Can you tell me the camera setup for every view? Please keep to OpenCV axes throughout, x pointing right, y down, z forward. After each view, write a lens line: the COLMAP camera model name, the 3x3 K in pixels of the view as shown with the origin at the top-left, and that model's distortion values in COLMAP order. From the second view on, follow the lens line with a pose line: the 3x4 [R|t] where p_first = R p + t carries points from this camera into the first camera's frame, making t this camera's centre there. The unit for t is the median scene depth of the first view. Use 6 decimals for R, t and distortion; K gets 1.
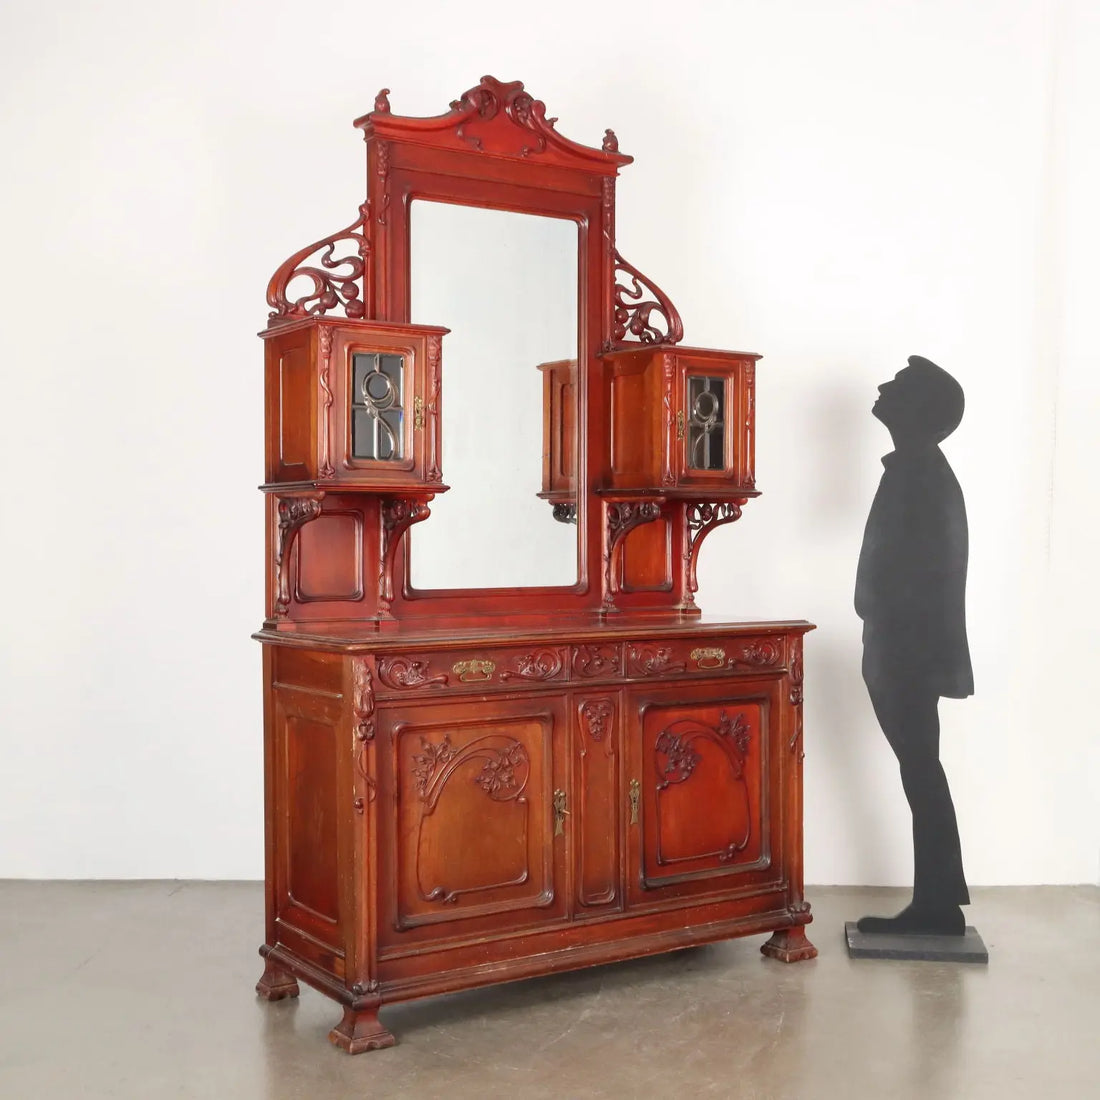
lens RADIAL K [[1479.0, 0, 550.0], [0, 1479.0, 550.0], [0, 0, 1]] dist [-0.016914, -0.066768]
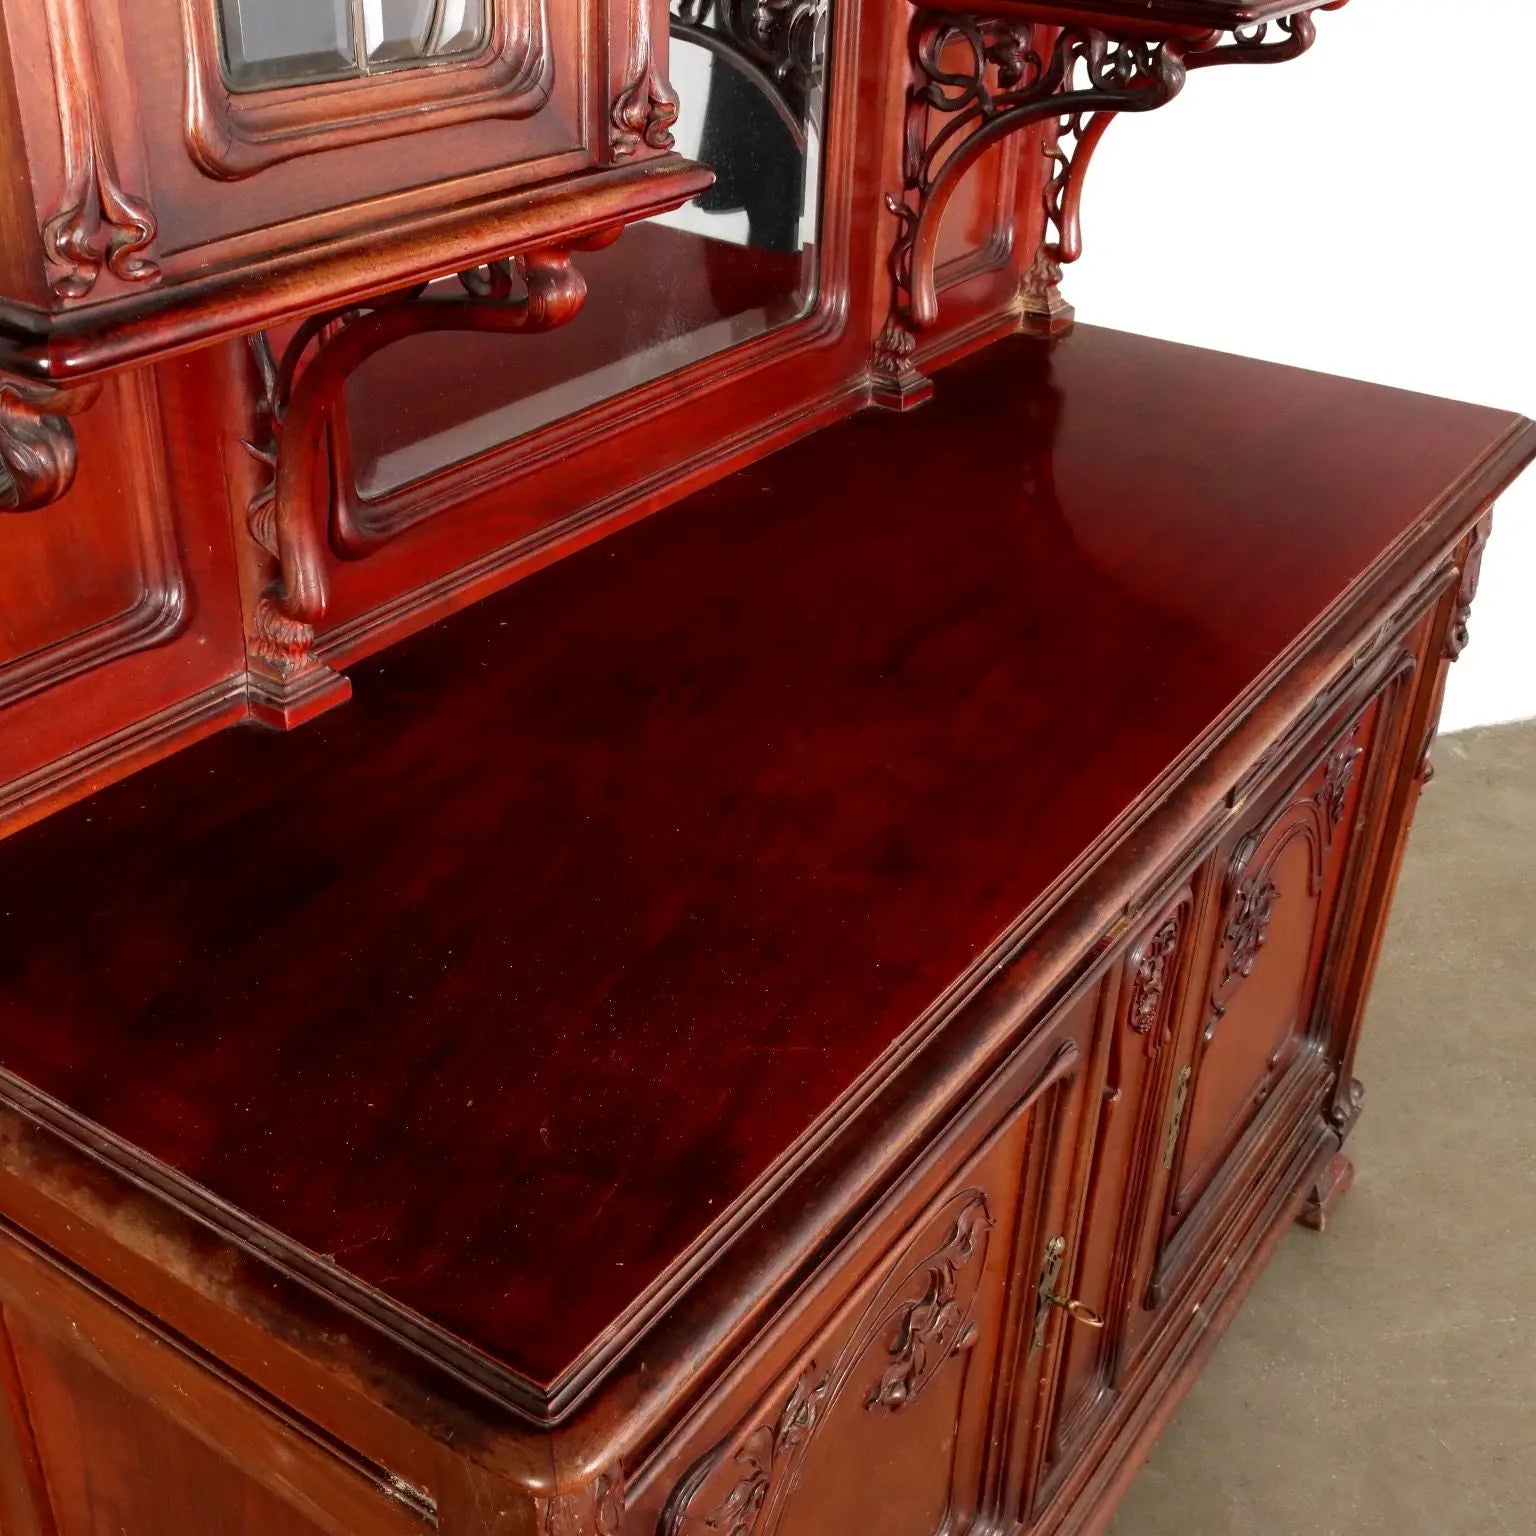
lens RADIAL K [[1874.9, 0, 768.0], [0, 1874.9, 768.0], [0, 0, 1]] dist [-0.000371, -0.026621]
pose [[0.922560, -0.165232, 0.348685, -0.129686], [-0.030337, 0.869813, 0.492449, -0.077967], [-0.384659, -0.464892, 0.797442, 0.651931]]
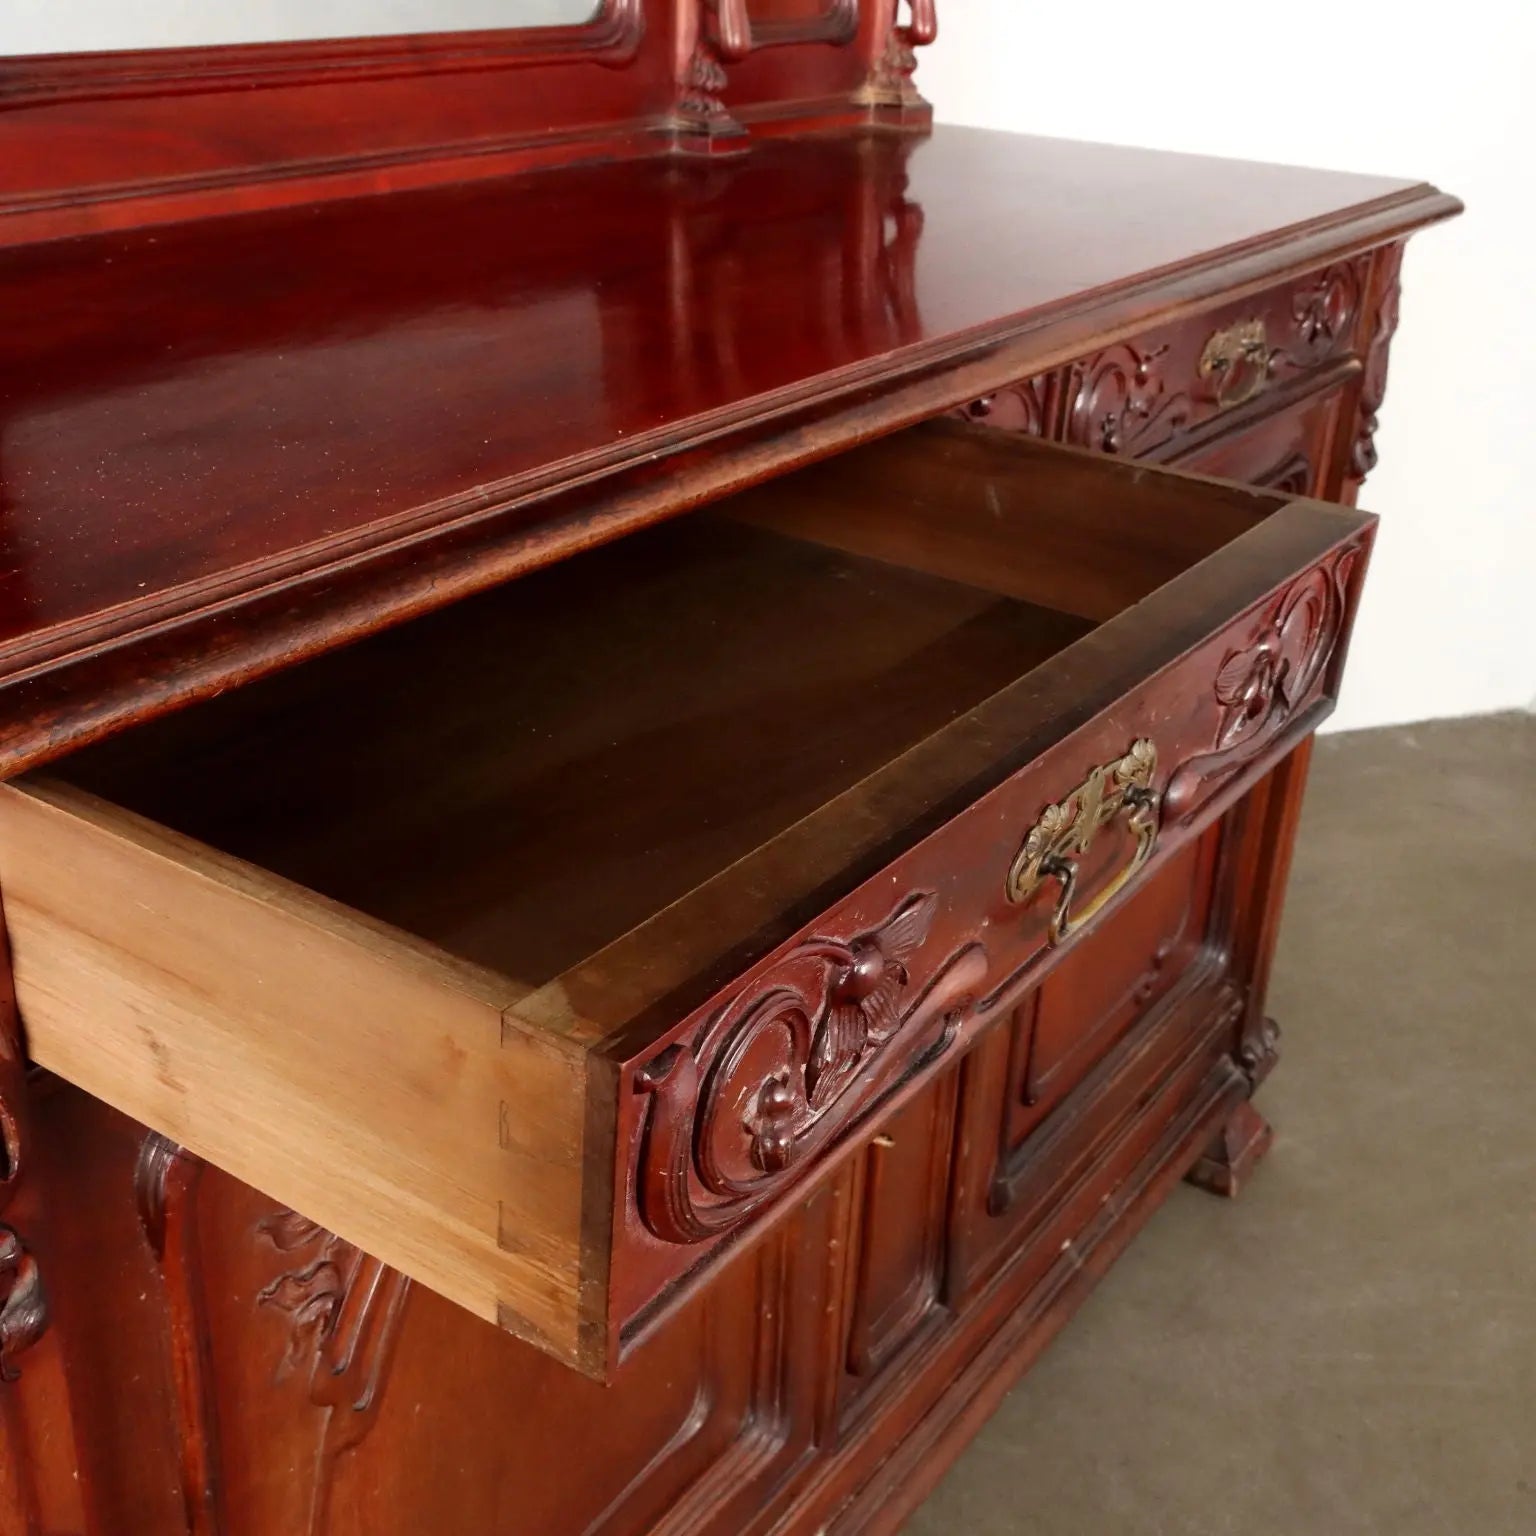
lens RADIAL K [[1942.9, 0, 768.0], [0, 1942.9, 768.0], [0, 0, 1]] dist [-0.000837, 0.003046]
pose [[0.921024, -0.121714, 0.370002, -0.090324], [-0.046017, 0.909270, 0.413655, 0.001232], [-0.386779, -0.398013, 0.831858, 0.647982]]
